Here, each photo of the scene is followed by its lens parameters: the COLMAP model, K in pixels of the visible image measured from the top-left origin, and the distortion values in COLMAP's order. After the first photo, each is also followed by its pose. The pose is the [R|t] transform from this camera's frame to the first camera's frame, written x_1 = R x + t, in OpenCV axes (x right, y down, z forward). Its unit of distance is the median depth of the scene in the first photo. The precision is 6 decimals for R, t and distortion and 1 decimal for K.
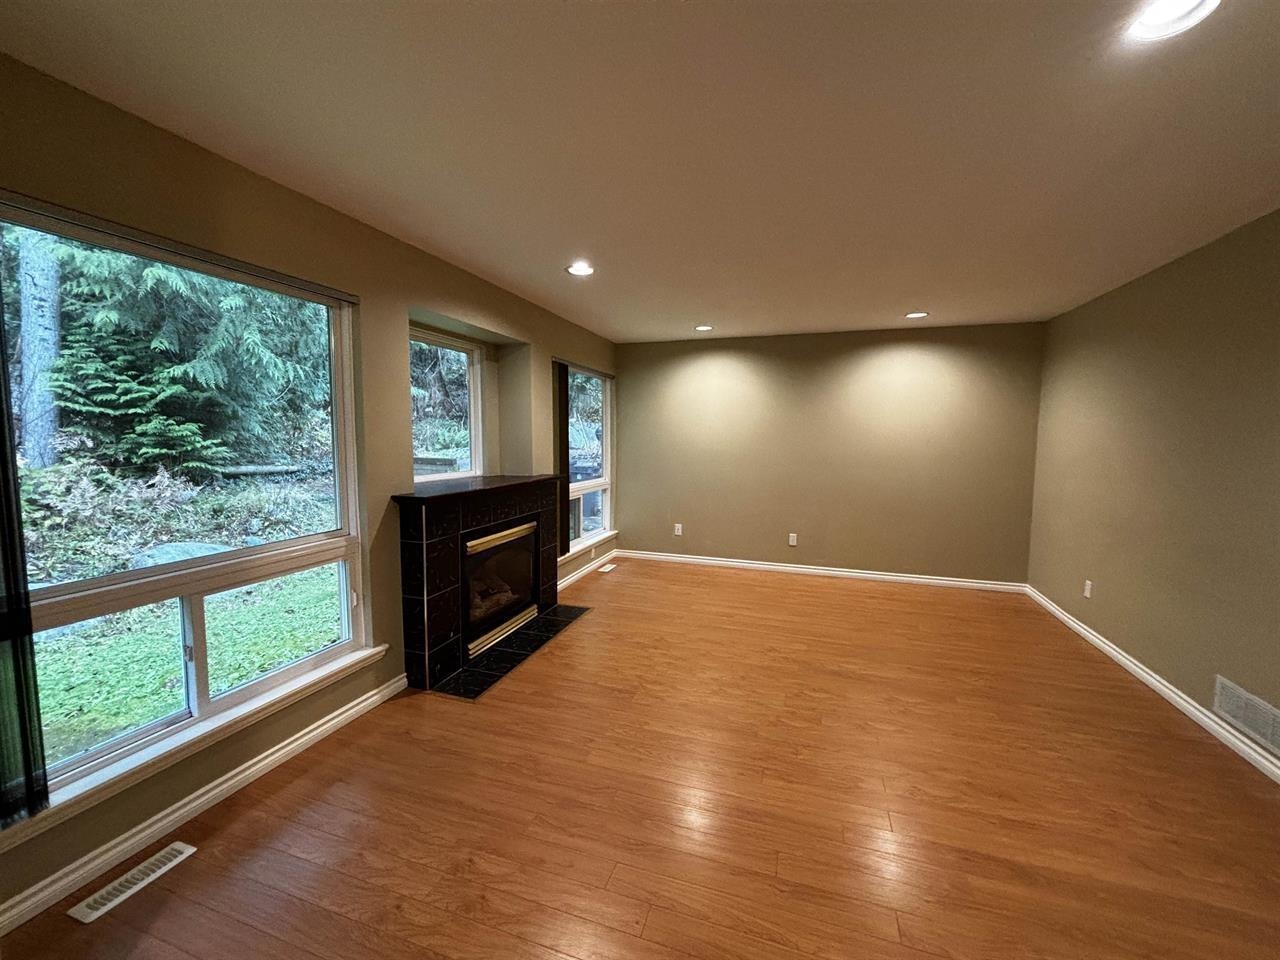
lens RADIAL K [[515.3, 0, 644.7], [0, 515.3, 475.0], [0, 0, 1]] dist [0.010705, -0.000963]
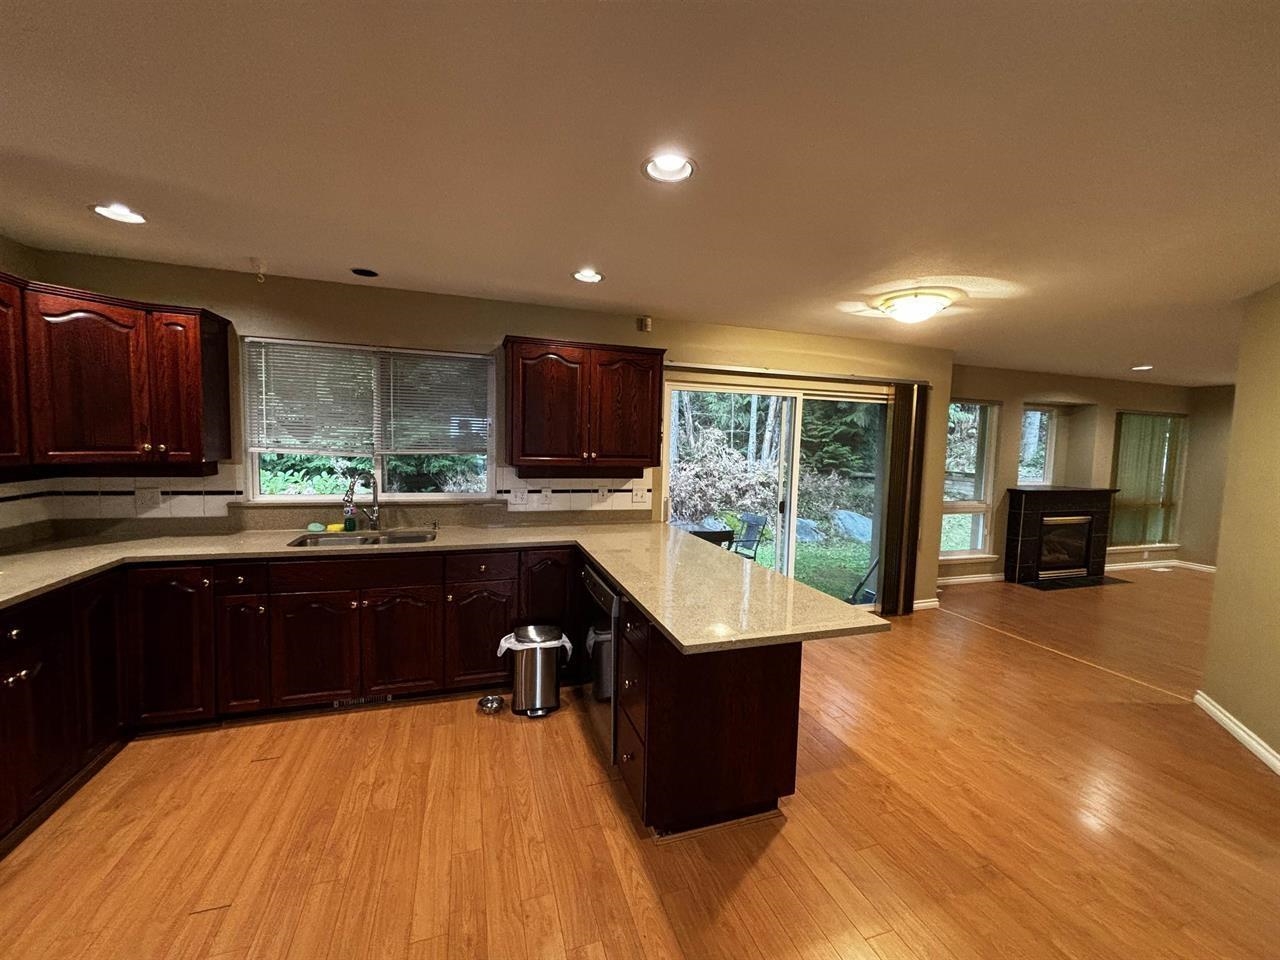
lens RADIAL K [[515.3, 0, 642.7], [0, 515.3, 477.4], [0, 0, 1]] dist [0.010705, -0.000963]
pose [[0.599918, 0.066592, -0.797285, 0.158290], [-0.085859, 0.996134, 0.018596, 0.040402], [0.795441, 0.057298, 0.603316, -0.746092]]
